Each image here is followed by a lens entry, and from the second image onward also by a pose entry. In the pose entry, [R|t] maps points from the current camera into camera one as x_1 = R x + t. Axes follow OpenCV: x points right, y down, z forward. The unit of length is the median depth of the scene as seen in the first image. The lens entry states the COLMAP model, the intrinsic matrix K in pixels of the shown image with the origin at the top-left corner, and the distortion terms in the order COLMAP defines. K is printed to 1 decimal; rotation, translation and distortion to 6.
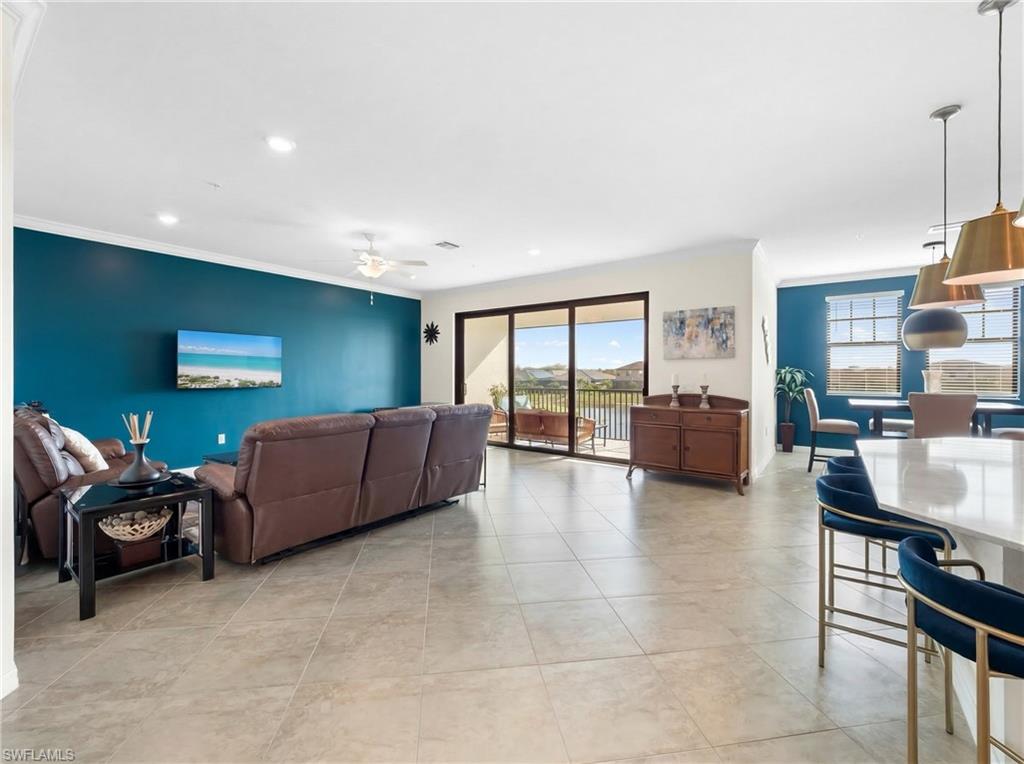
lens RADIAL K [[424.9, 0, 514.0], [0, 424.9, 379.4], [0, 0, 1]] dist [-0.000910, -0.000343]
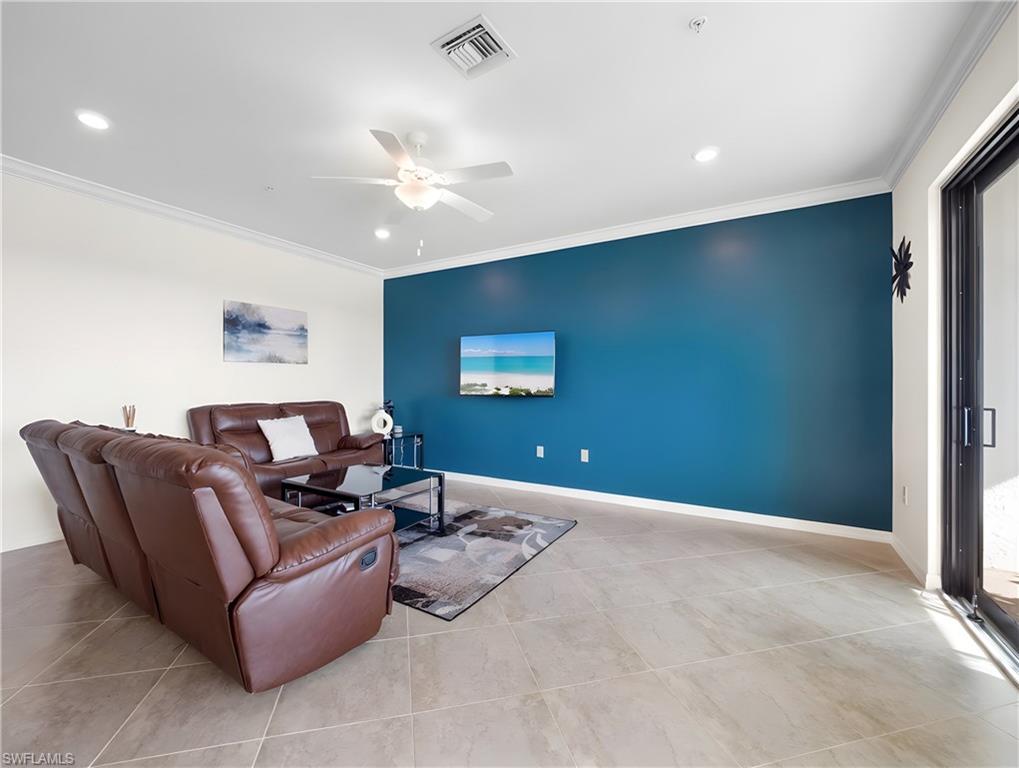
lens RADIAL K [[427.0, 0, 512.6], [0, 427.0, 389.9], [0, 0, 1]] dist [-0.000414, -0.000109]
pose [[0.087051, 0.011214, -0.996141, 0.220242], [-0.016269, 0.999819, 0.009834, -0.001471], [0.996071, 0.015350, 0.087218, 0.962131]]
